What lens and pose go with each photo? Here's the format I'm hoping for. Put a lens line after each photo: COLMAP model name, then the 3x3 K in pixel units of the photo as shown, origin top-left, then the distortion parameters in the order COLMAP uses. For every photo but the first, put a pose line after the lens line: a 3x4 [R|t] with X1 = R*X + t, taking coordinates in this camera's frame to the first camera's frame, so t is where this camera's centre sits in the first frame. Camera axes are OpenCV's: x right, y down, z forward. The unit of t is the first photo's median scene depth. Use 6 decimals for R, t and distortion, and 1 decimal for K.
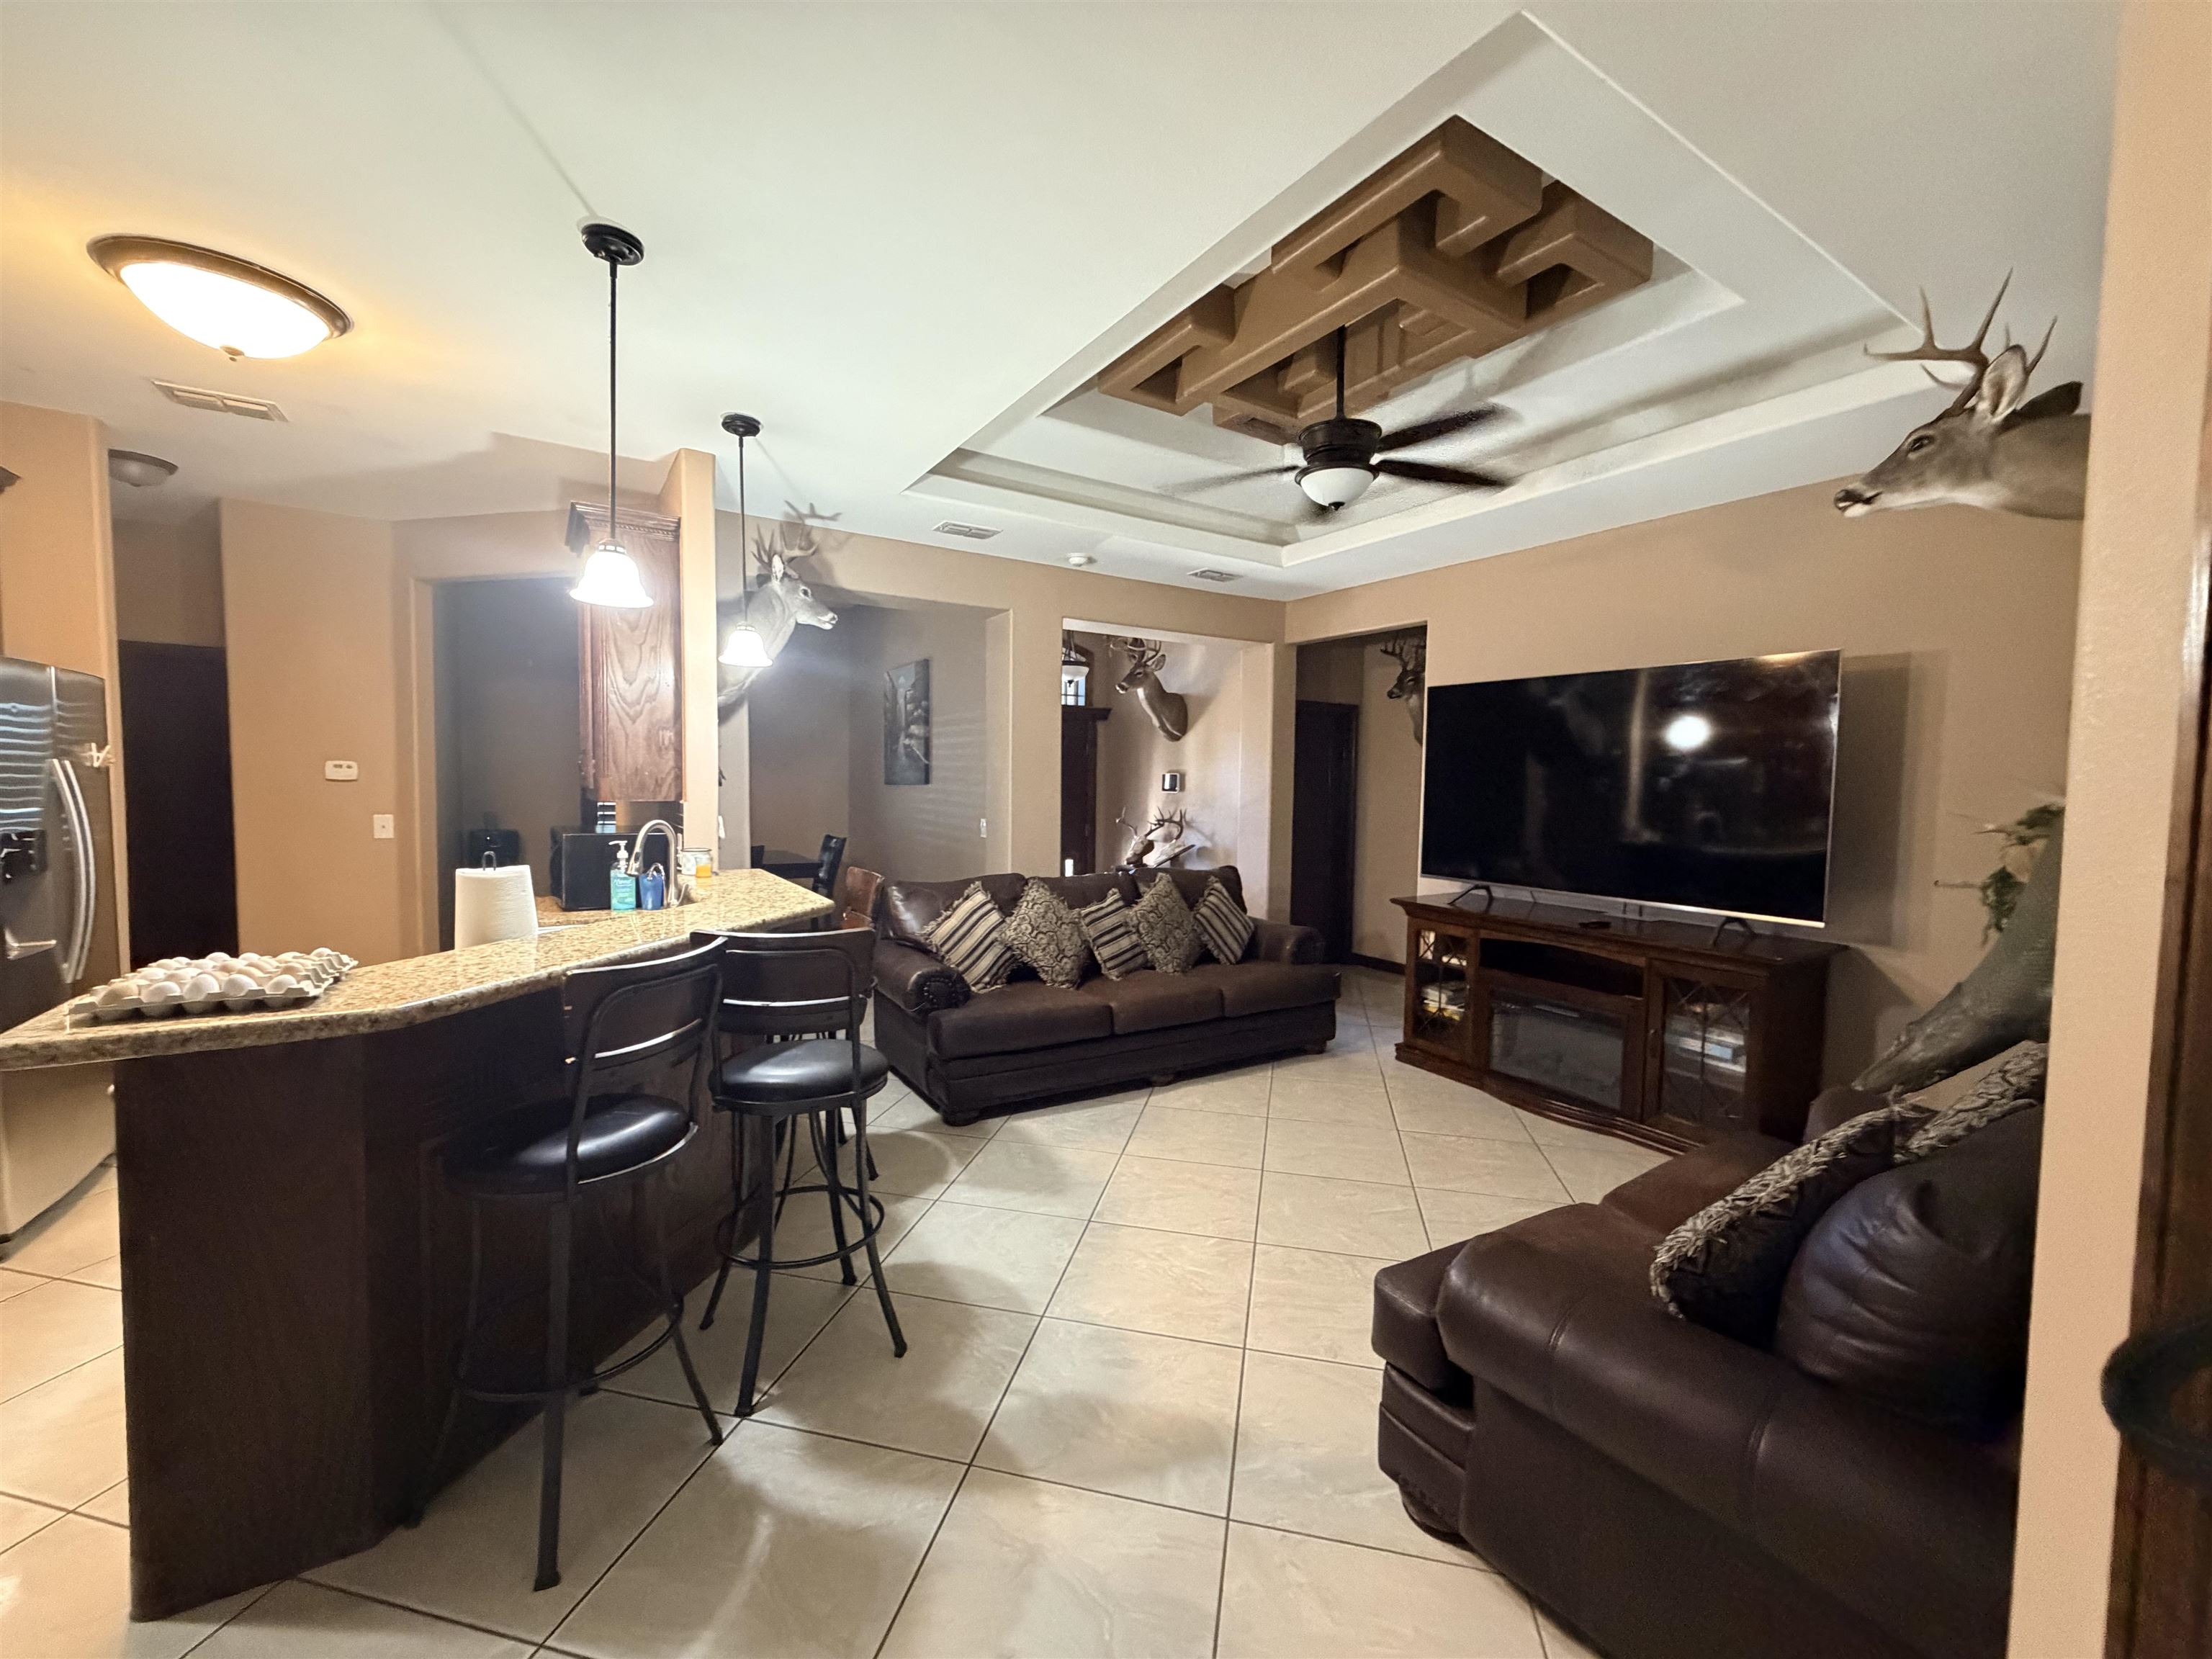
lens RADIAL K [[880.9, 0, 1104.9], [0, 880.9, 828.6], [0, 0, 1]] dist [-0.000726, 0.000582]
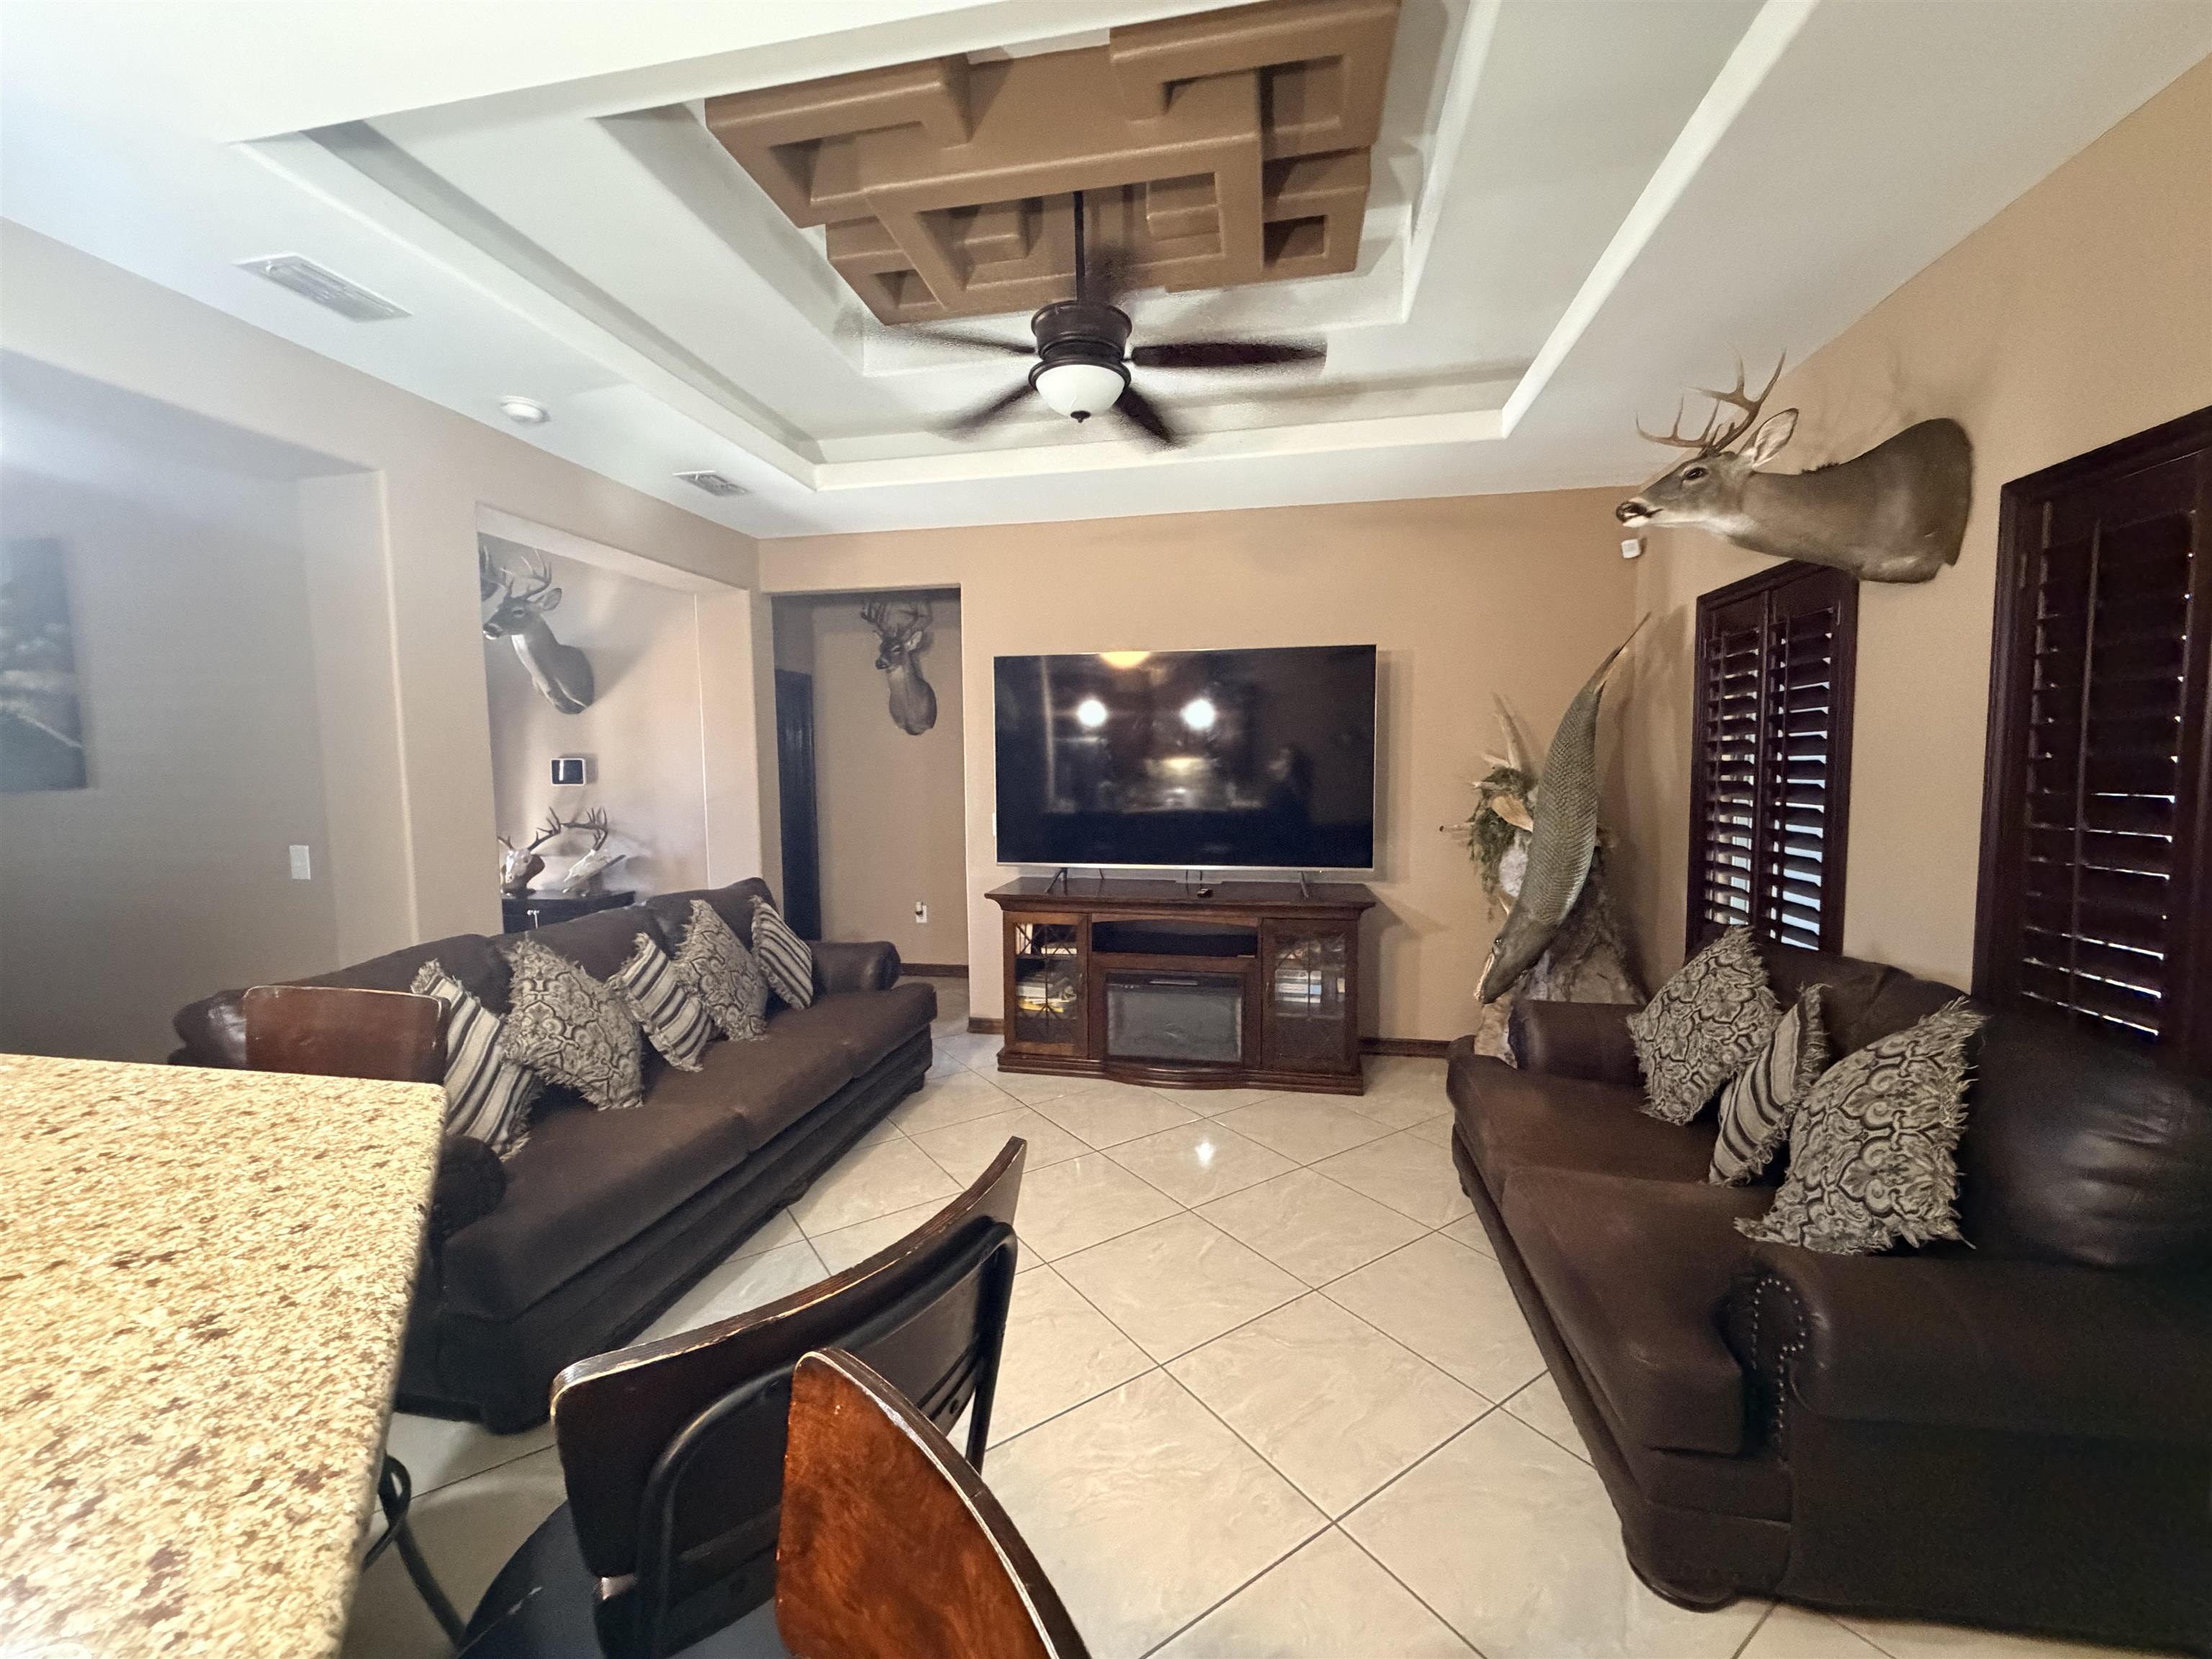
lens RADIAL K [[880.9, 0, 1102.3], [0, 880.9, 828.2], [0, 0, 1]] dist [-0.000726, 0.000582]
pose [[0.685219, -0.075644, 0.724398, -0.237547], [0.061330, 0.997052, 0.046102, -0.020614], [-0.725750, 0.012838, 0.687839, 0.314037]]
